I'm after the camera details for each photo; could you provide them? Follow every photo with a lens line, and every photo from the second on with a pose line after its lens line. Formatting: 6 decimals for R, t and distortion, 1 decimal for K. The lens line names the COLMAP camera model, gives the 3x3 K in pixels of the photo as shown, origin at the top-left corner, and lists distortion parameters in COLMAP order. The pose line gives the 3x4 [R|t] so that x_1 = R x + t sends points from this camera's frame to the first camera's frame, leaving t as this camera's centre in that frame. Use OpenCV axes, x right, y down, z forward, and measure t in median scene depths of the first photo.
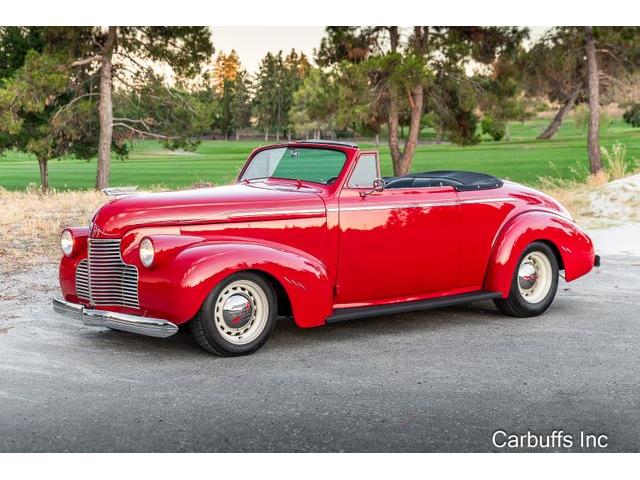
lens RADIAL K [[1075.8, 0, 320.0], [0, 1075.8, 240.0], [0, 0, 1]] dist [0.033543, -0.026113]
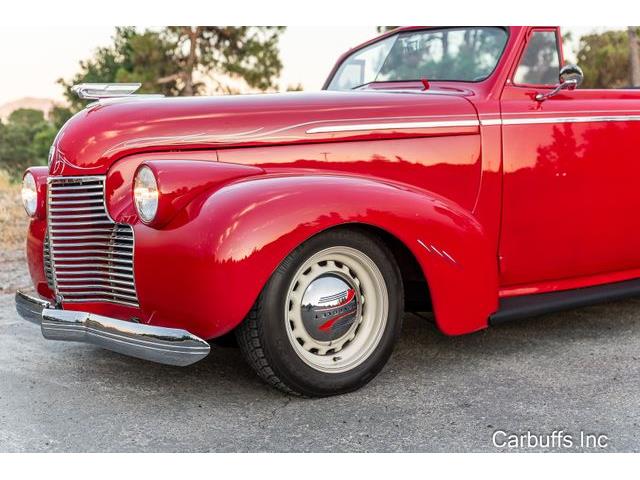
lens RADIAL K [[831.3, 0, 326.5], [0, 831.3, 240.1], [0, 0, 1]] dist [0.002555, 0.007624]
pose [[0.998361, -0.024747, -0.051606, -0.014016], [0.024711, 0.999694, -0.001349, 0.008510], [0.051624, 0.000072, 0.998667, 0.149083]]
